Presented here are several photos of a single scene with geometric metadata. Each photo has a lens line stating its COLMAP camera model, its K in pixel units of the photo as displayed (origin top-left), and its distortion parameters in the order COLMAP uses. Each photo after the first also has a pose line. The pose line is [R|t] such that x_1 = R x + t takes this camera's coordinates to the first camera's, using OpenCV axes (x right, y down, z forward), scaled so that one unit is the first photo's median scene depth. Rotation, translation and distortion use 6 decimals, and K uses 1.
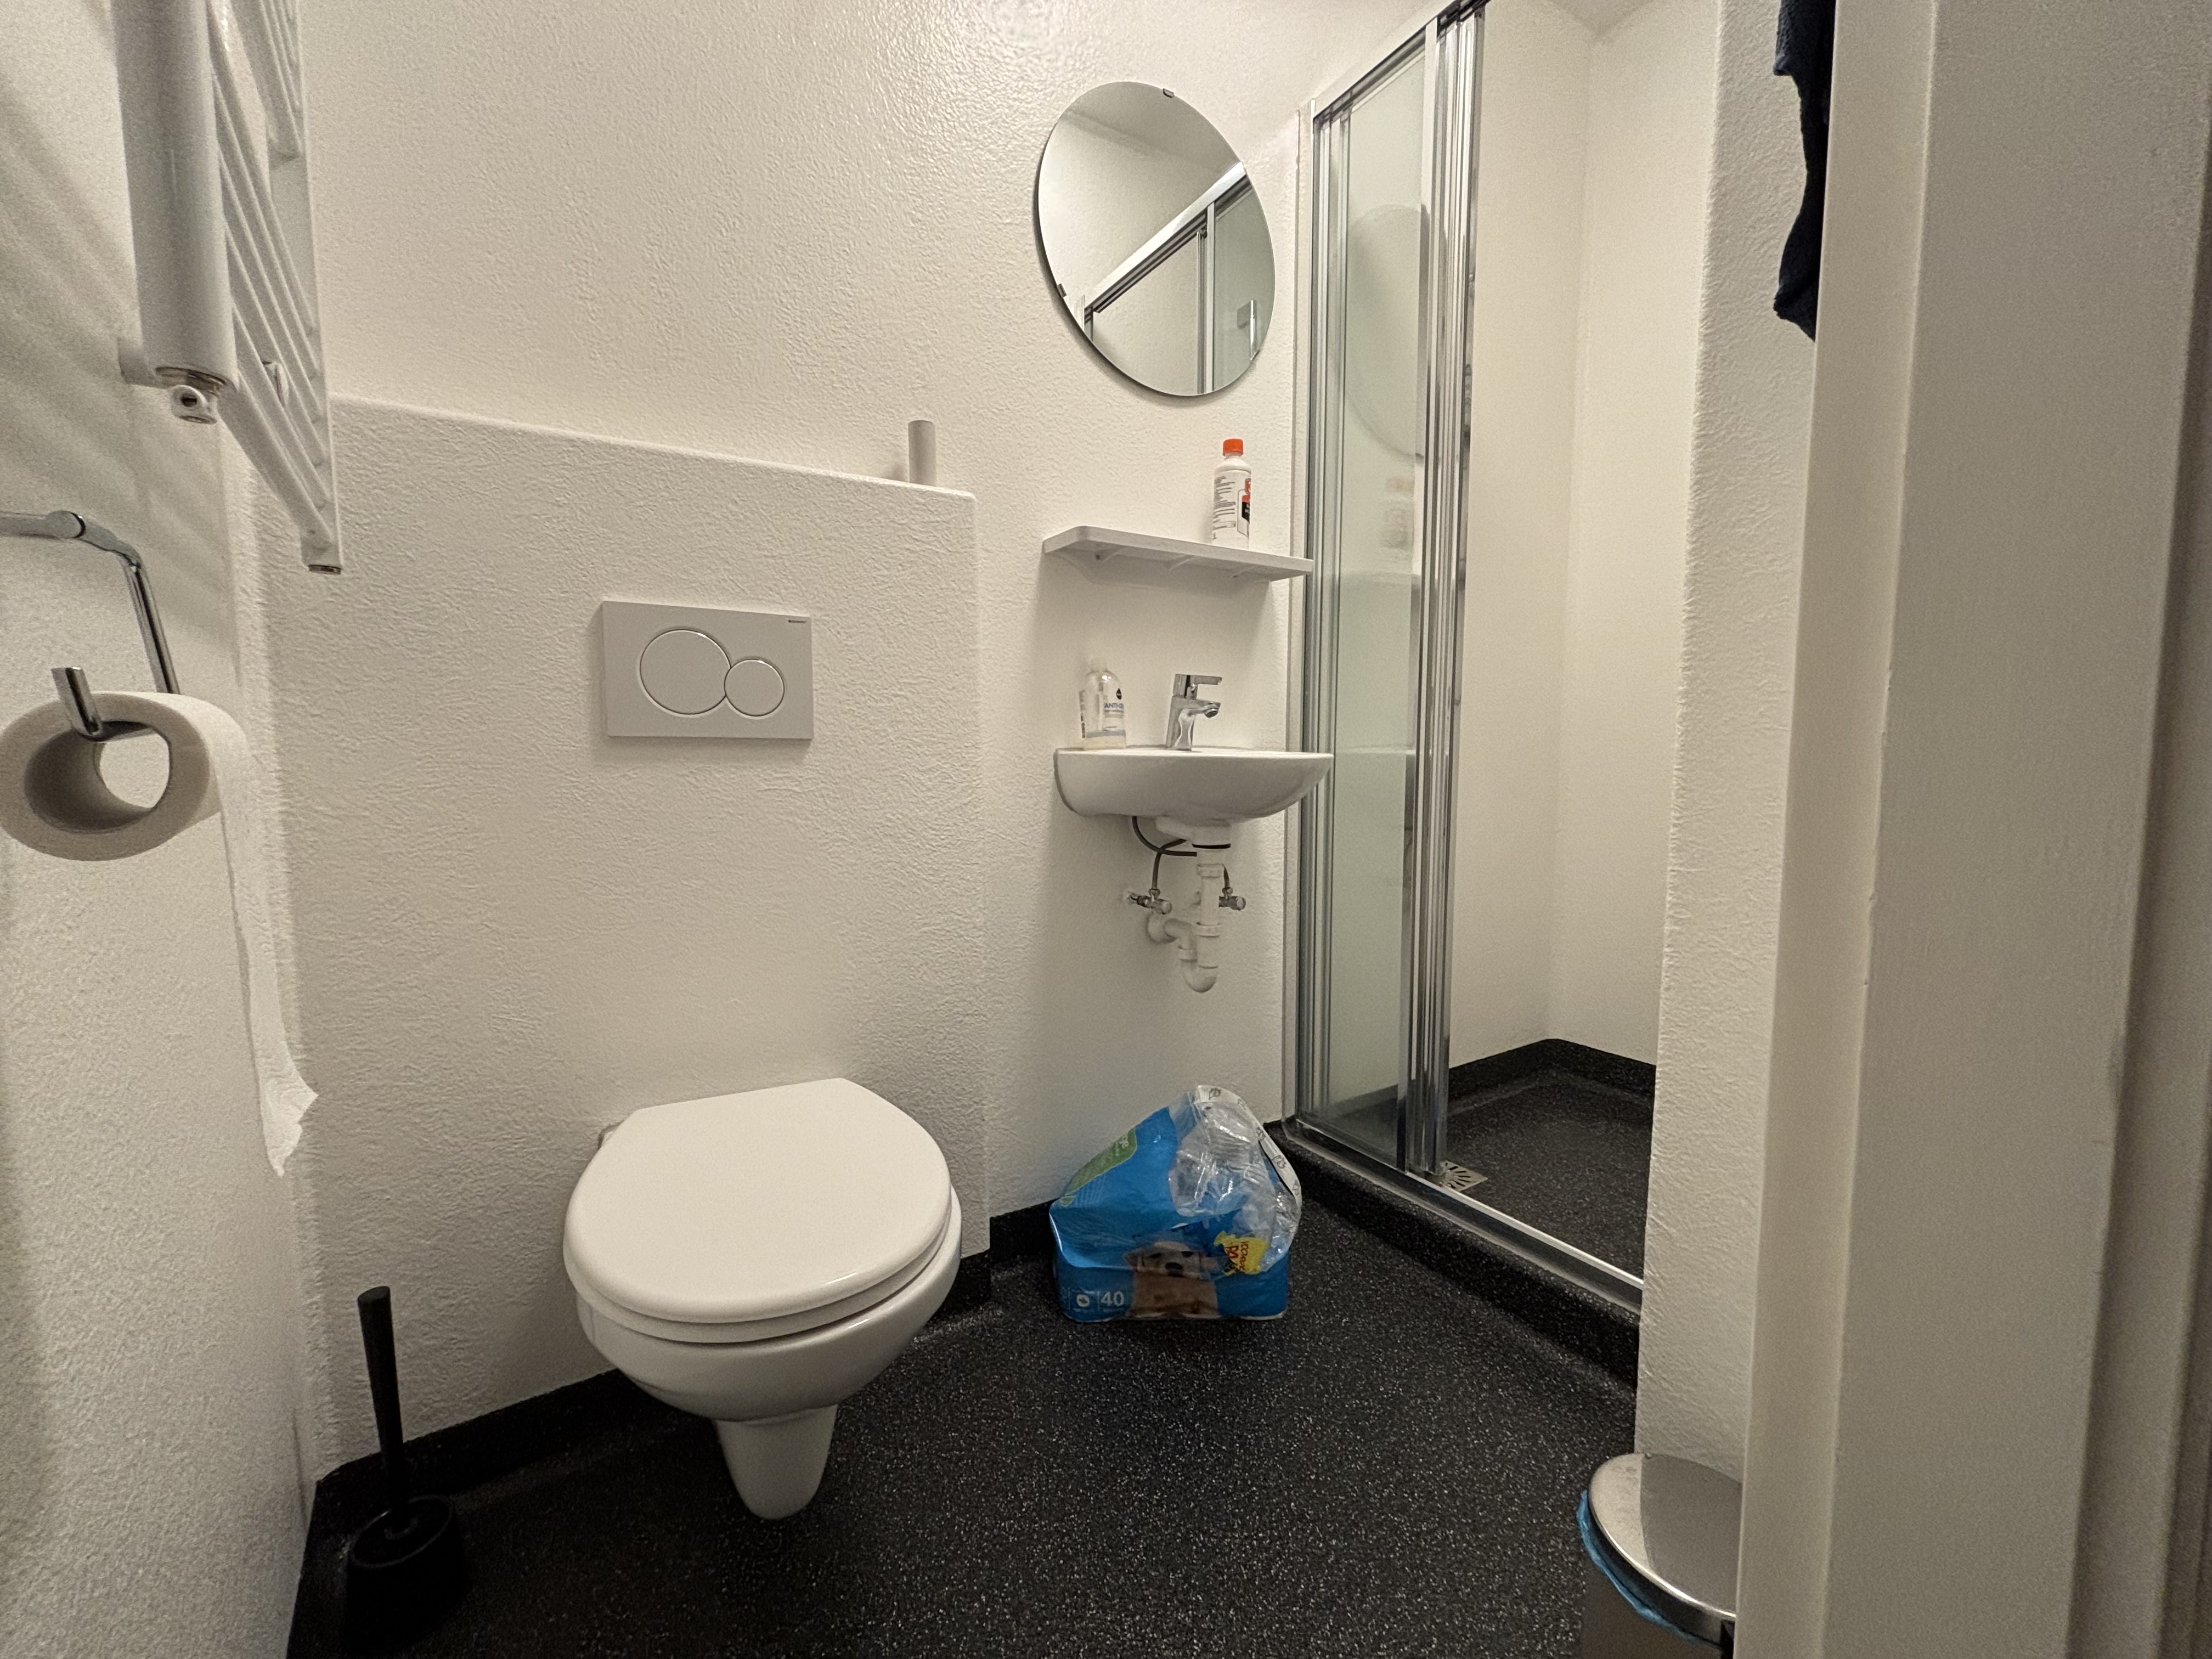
lens RADIAL K [[895.8, 0, 1106.0], [0, 895.8, 829.5], [0, 0, 1]] dist [0.002450, -0.000030]
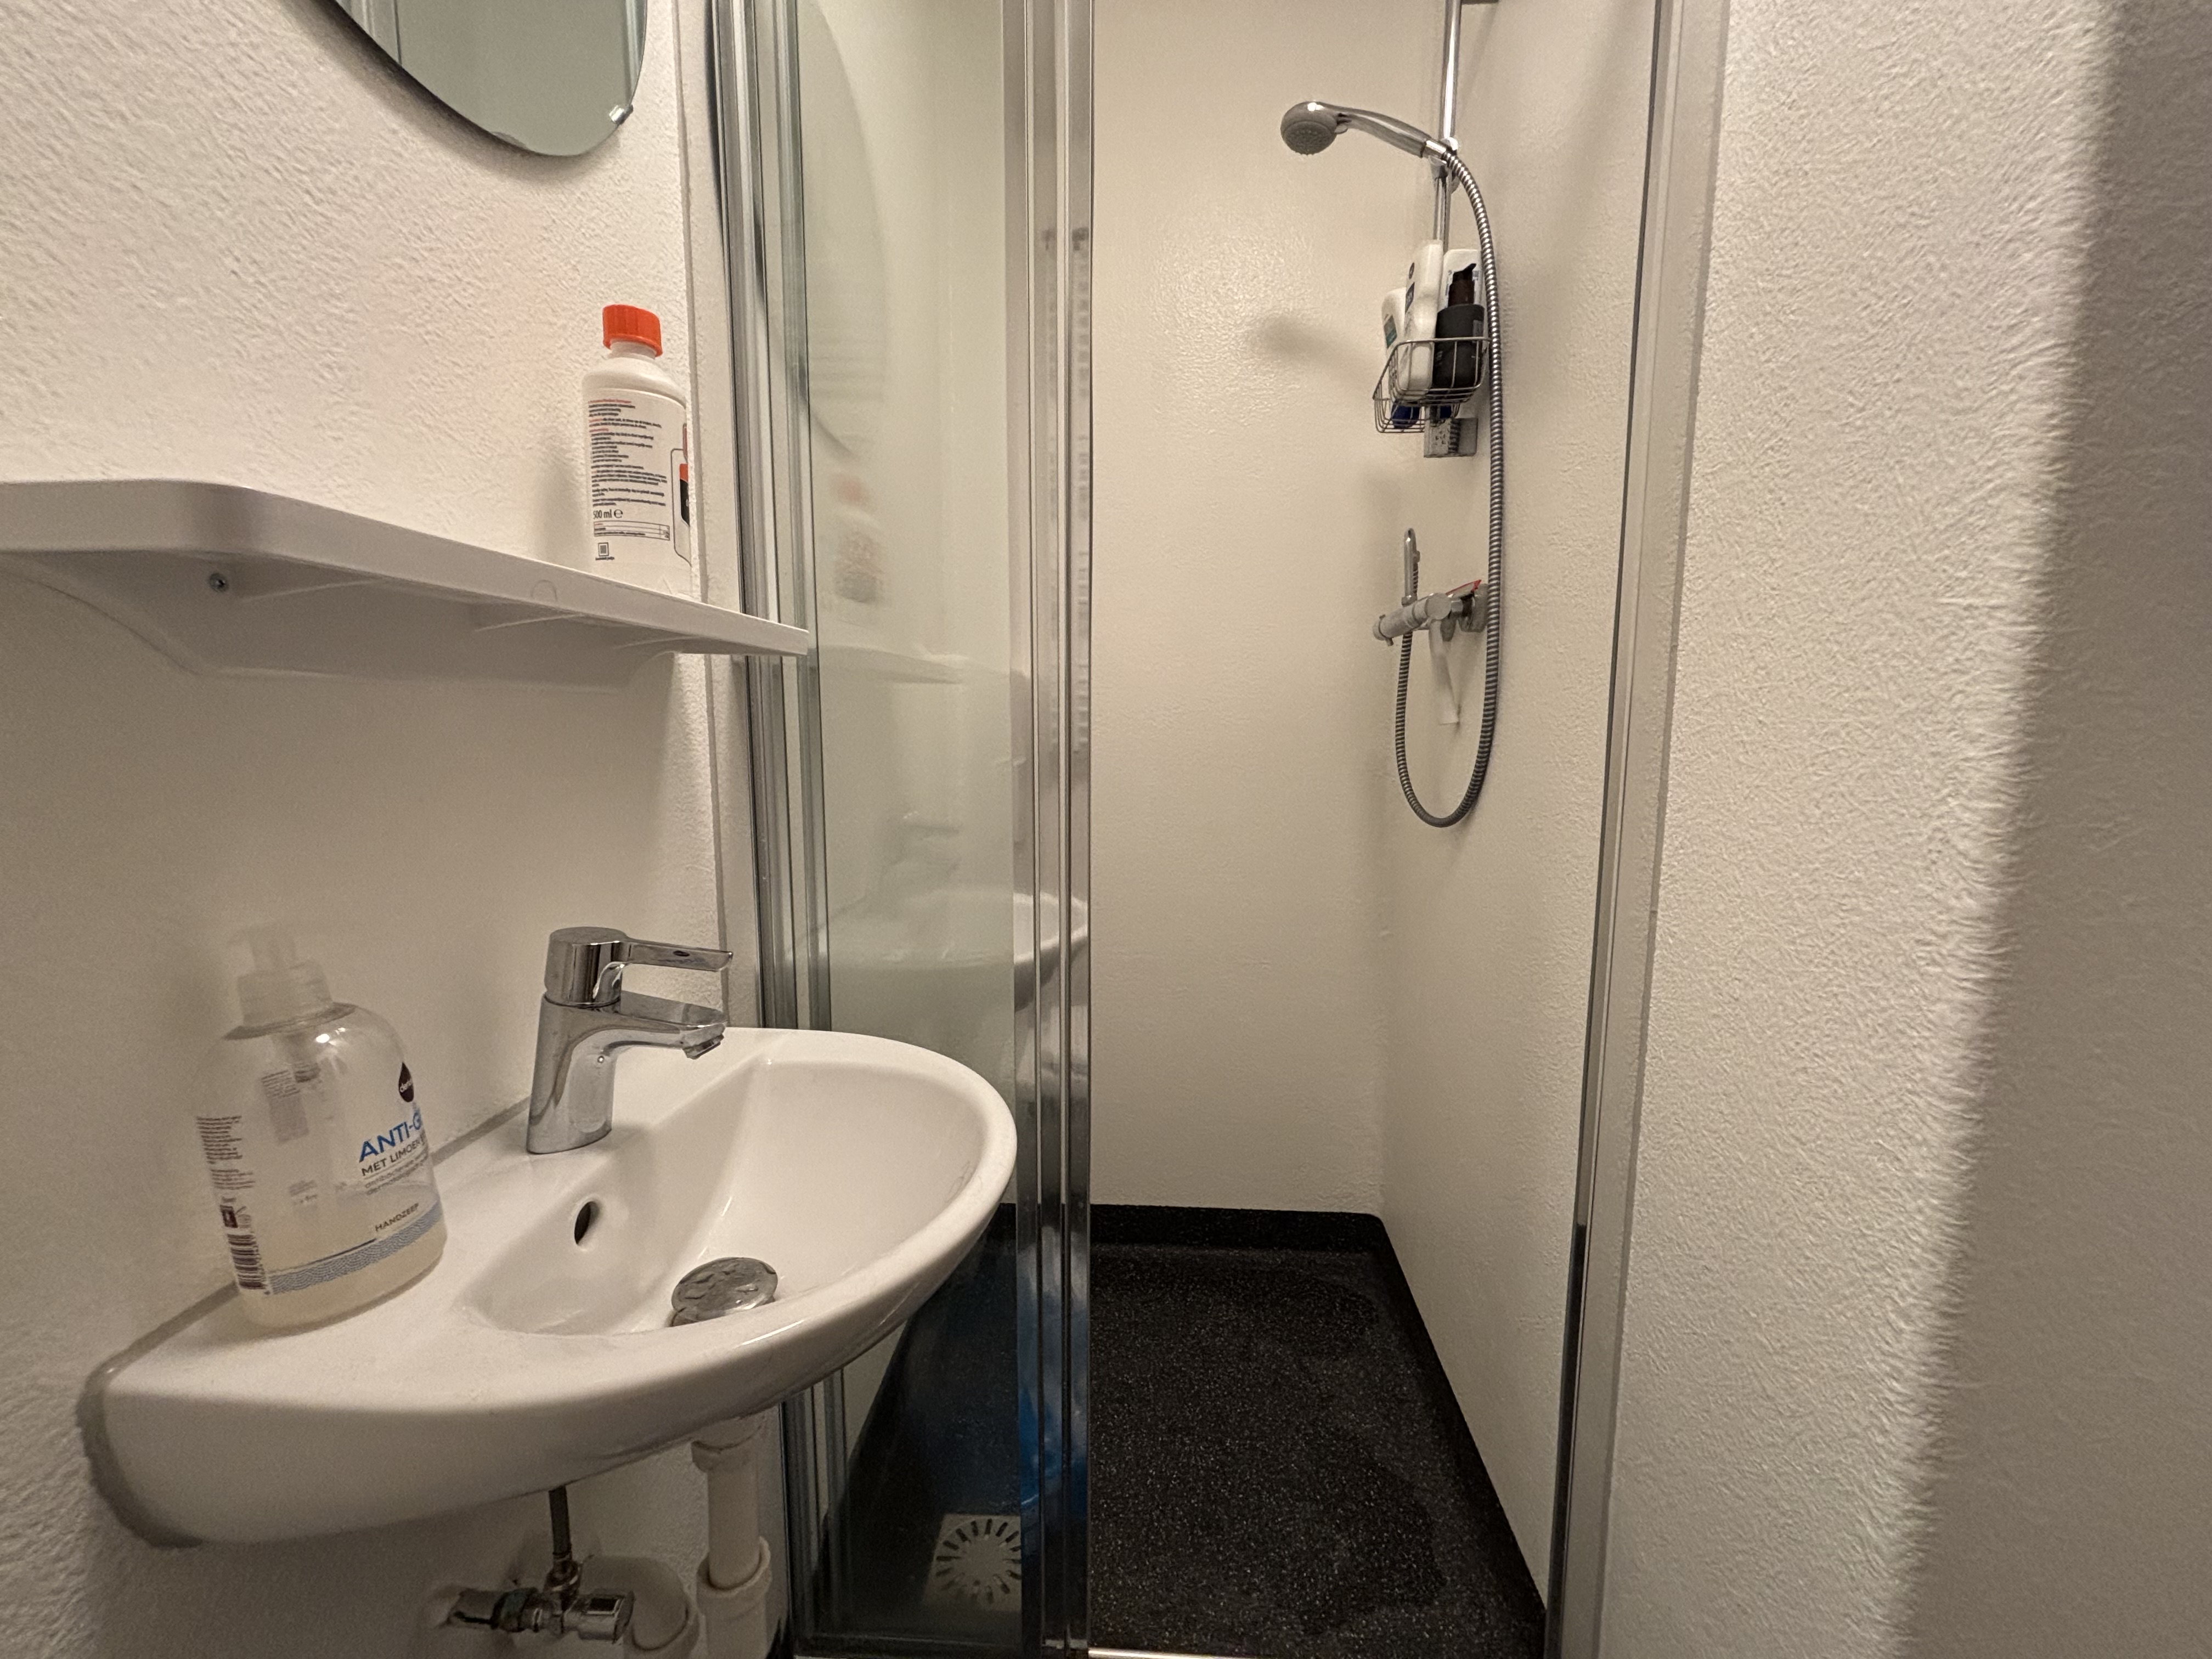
lens RADIAL K [[895.8, 0, 1106.0], [0, 895.8, 829.5], [0, 0, 1]] dist [0.002450, -0.000030]
pose [[0.571654, -0.096946, 0.814747, -0.079387], [0.065112, 0.995224, 0.072736, -0.228716], [-0.817907, 0.011470, 0.575236, 0.620145]]
